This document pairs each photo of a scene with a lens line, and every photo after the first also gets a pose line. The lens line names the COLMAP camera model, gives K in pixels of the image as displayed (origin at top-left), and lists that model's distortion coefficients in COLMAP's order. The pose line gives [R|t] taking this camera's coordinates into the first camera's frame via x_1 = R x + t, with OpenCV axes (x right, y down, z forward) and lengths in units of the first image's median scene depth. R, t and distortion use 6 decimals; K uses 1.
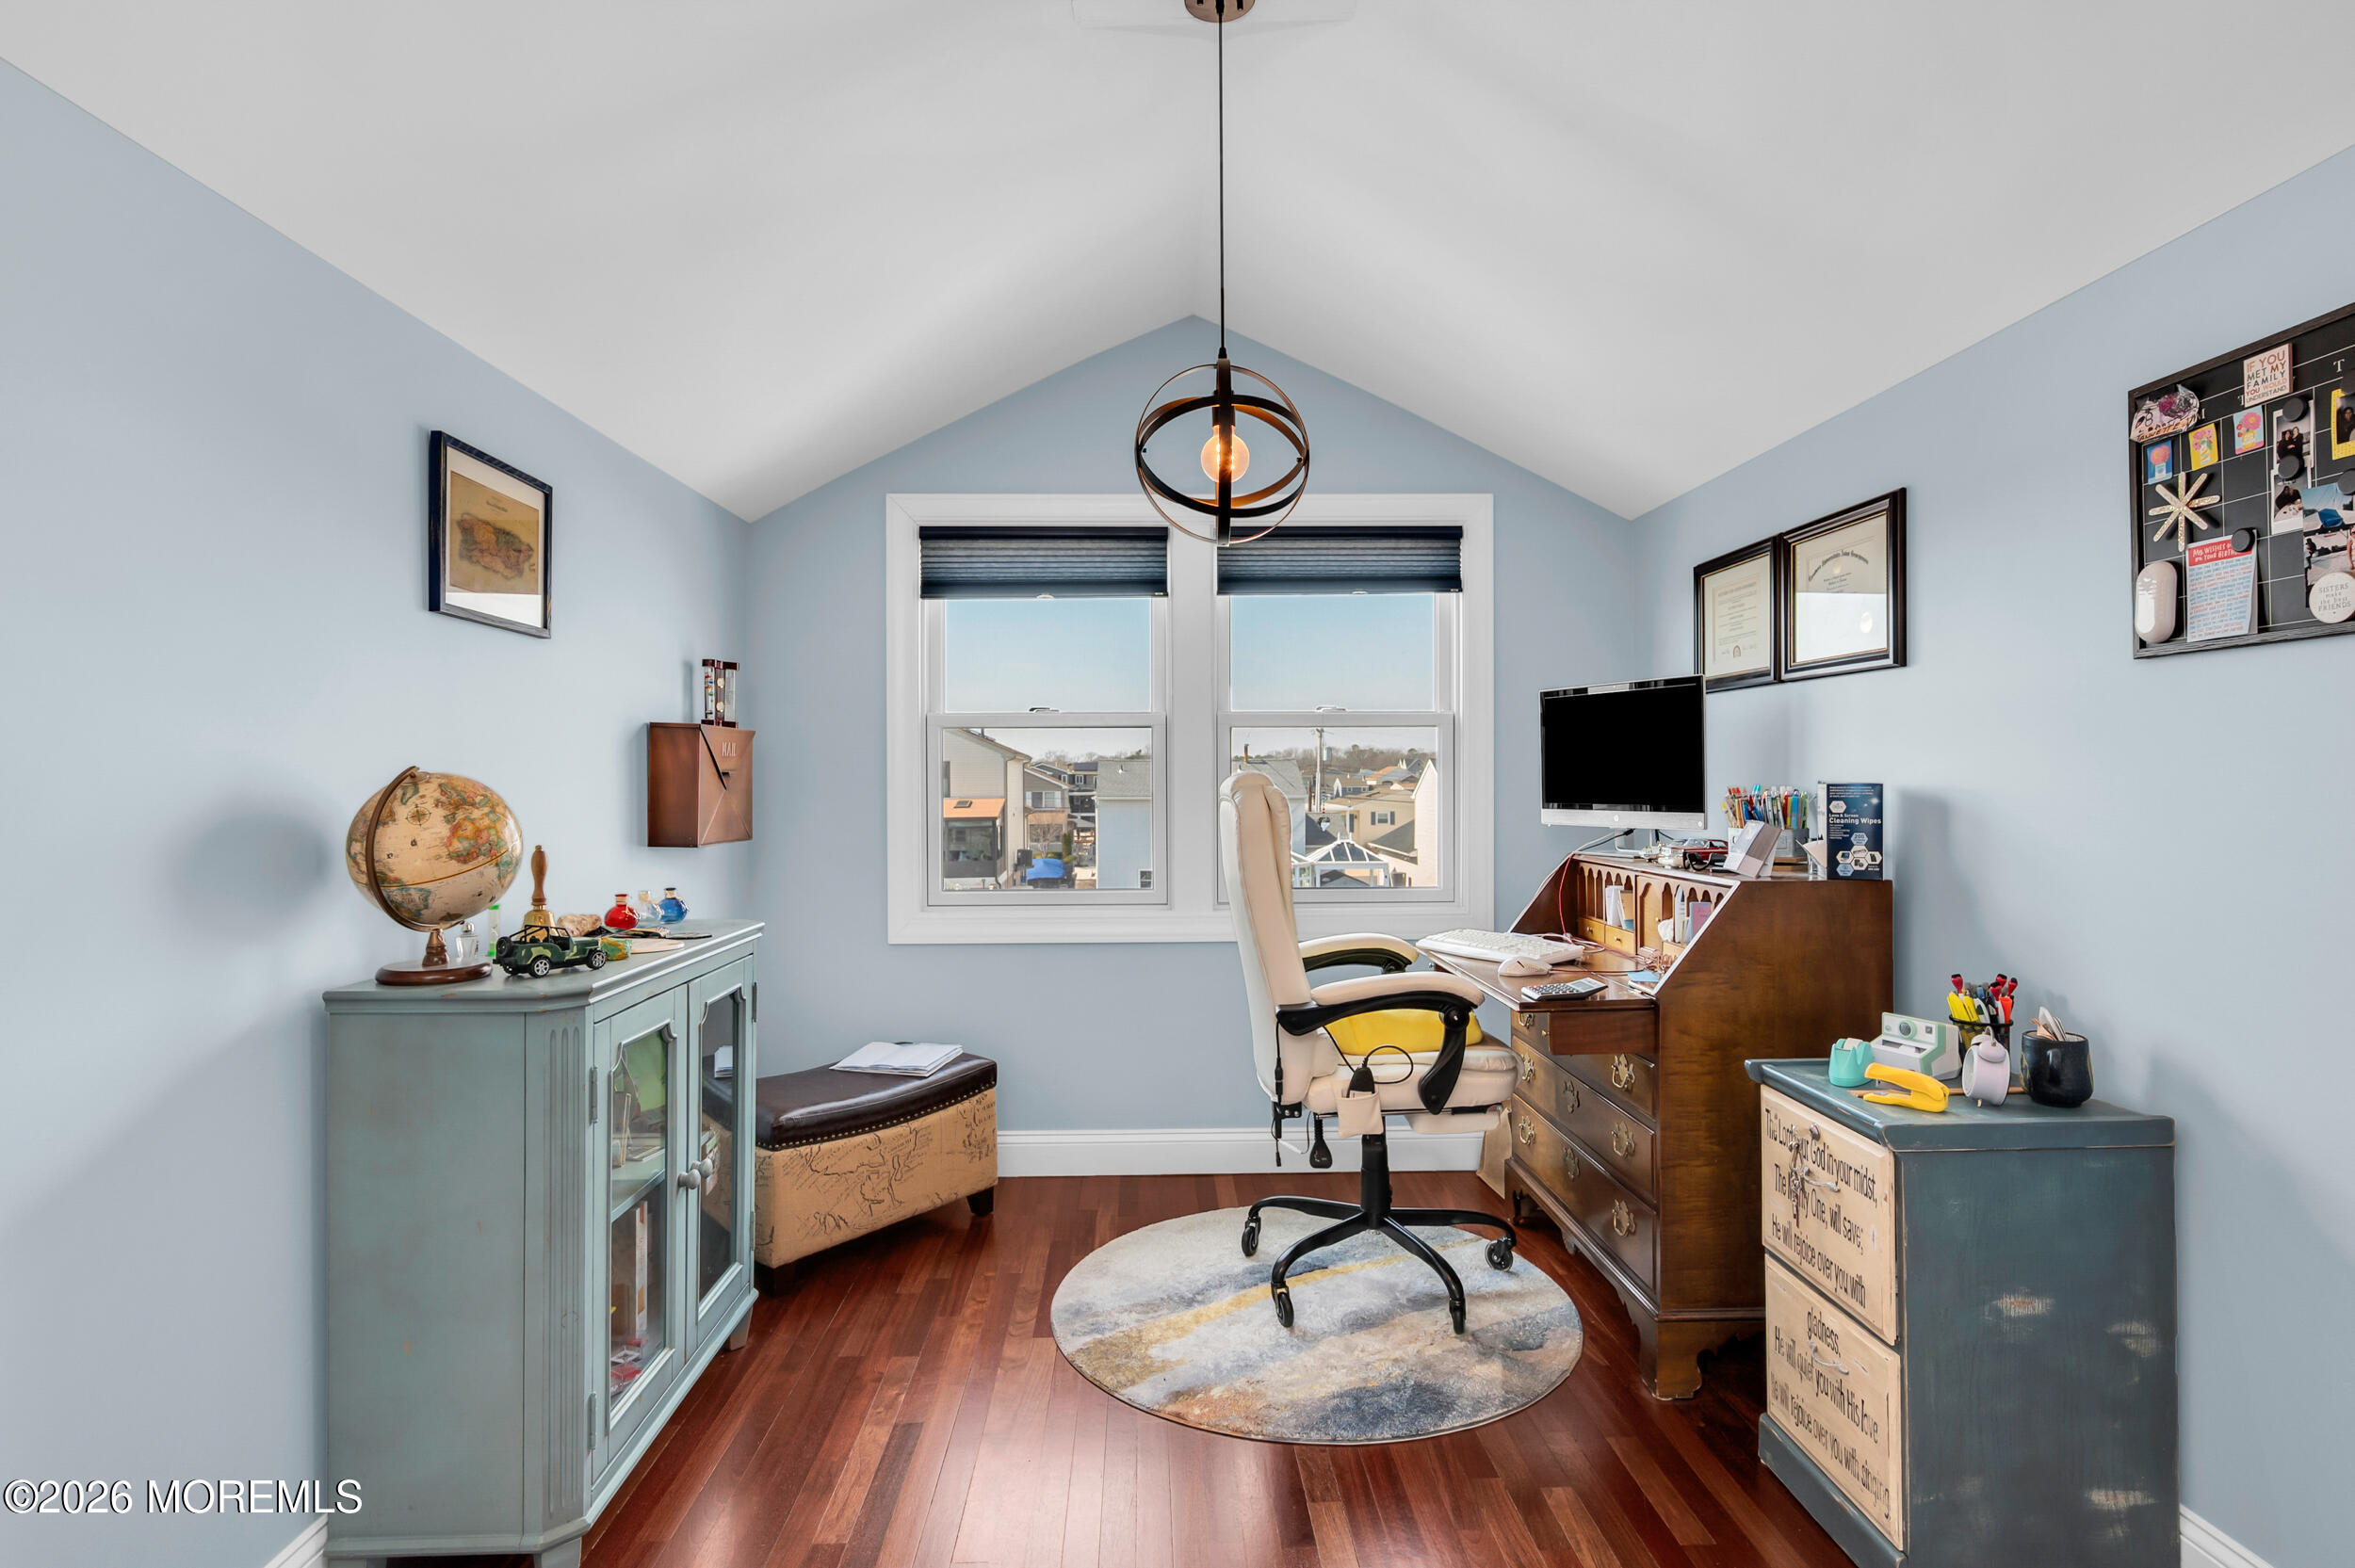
lens RADIAL K [[1171.7, 0, 1170.6], [0, 1171.7, 766.8], [0, 0, 1]] dist [-0.001898, -0.000148]
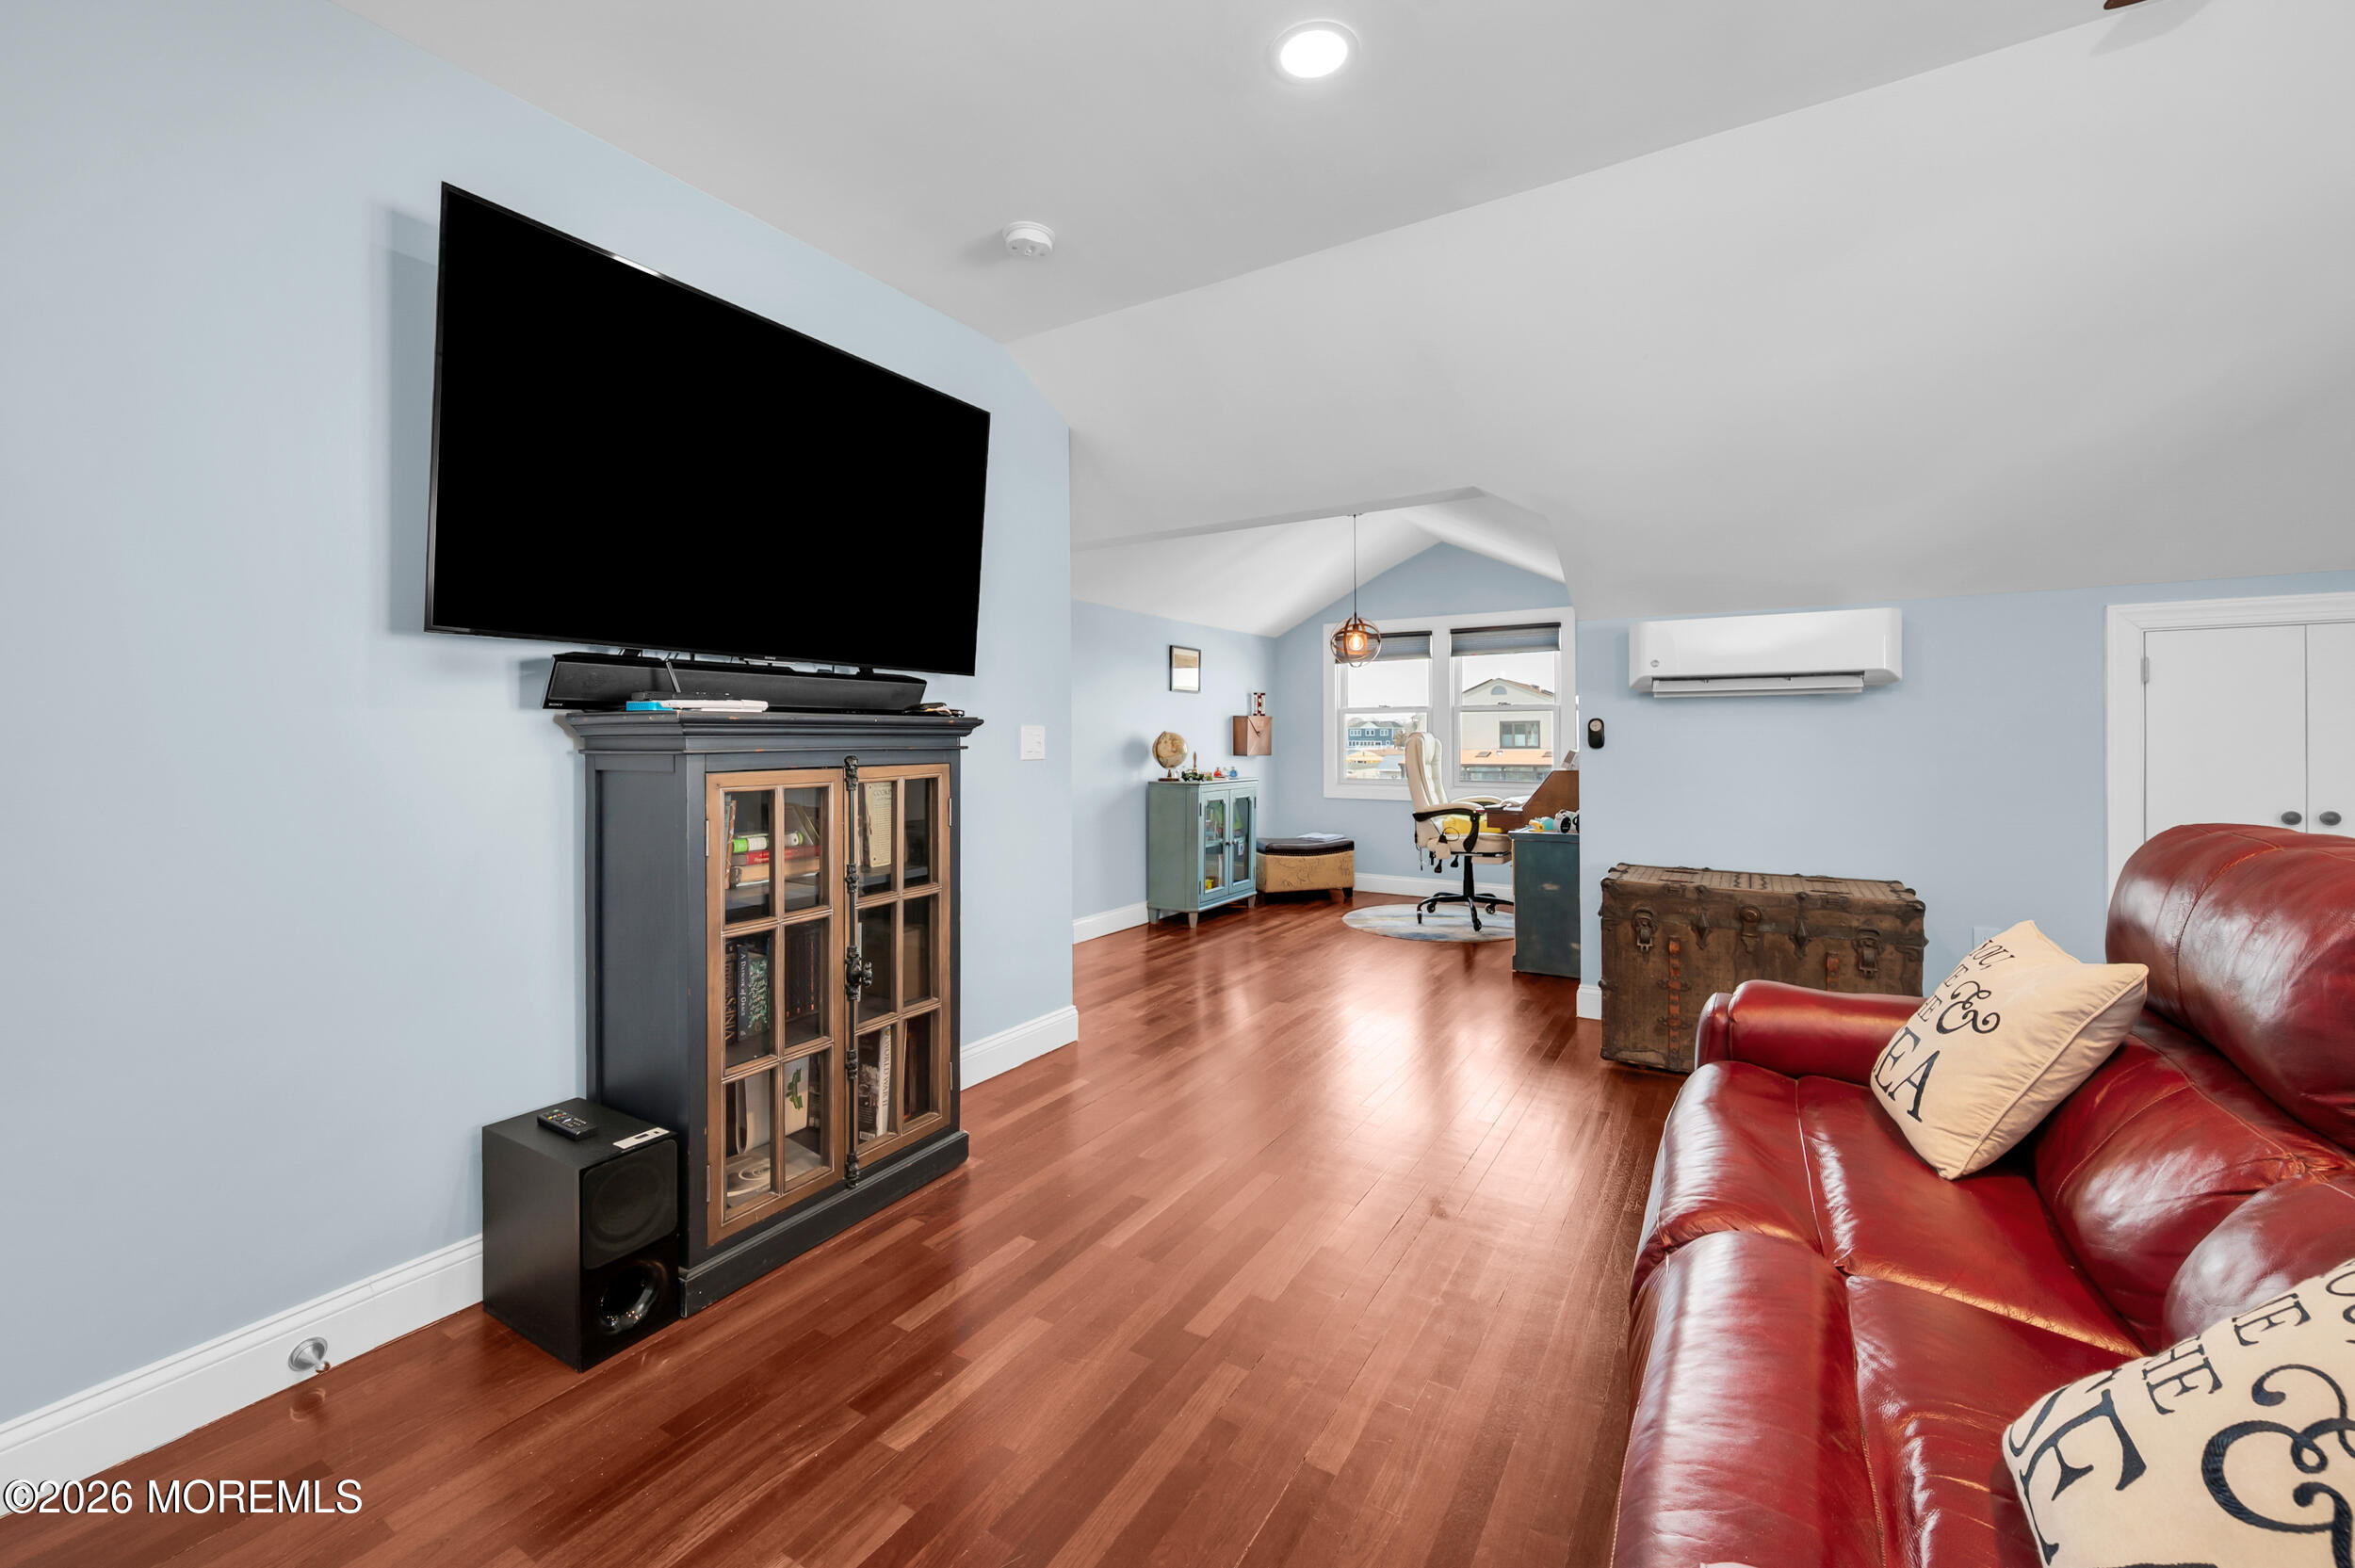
lens RADIAL K [[955.3, 0, 1180.3], [0, 955.3, 742.5], [0, 0, 1]] dist [-0.001094, 0.000053]
pose [[0.833213, 0.005819, -0.552922, 0.947558], [0.005041, 0.999823, 0.018118, -0.014619], [0.552929, -0.017884, 0.833036, -1.337661]]
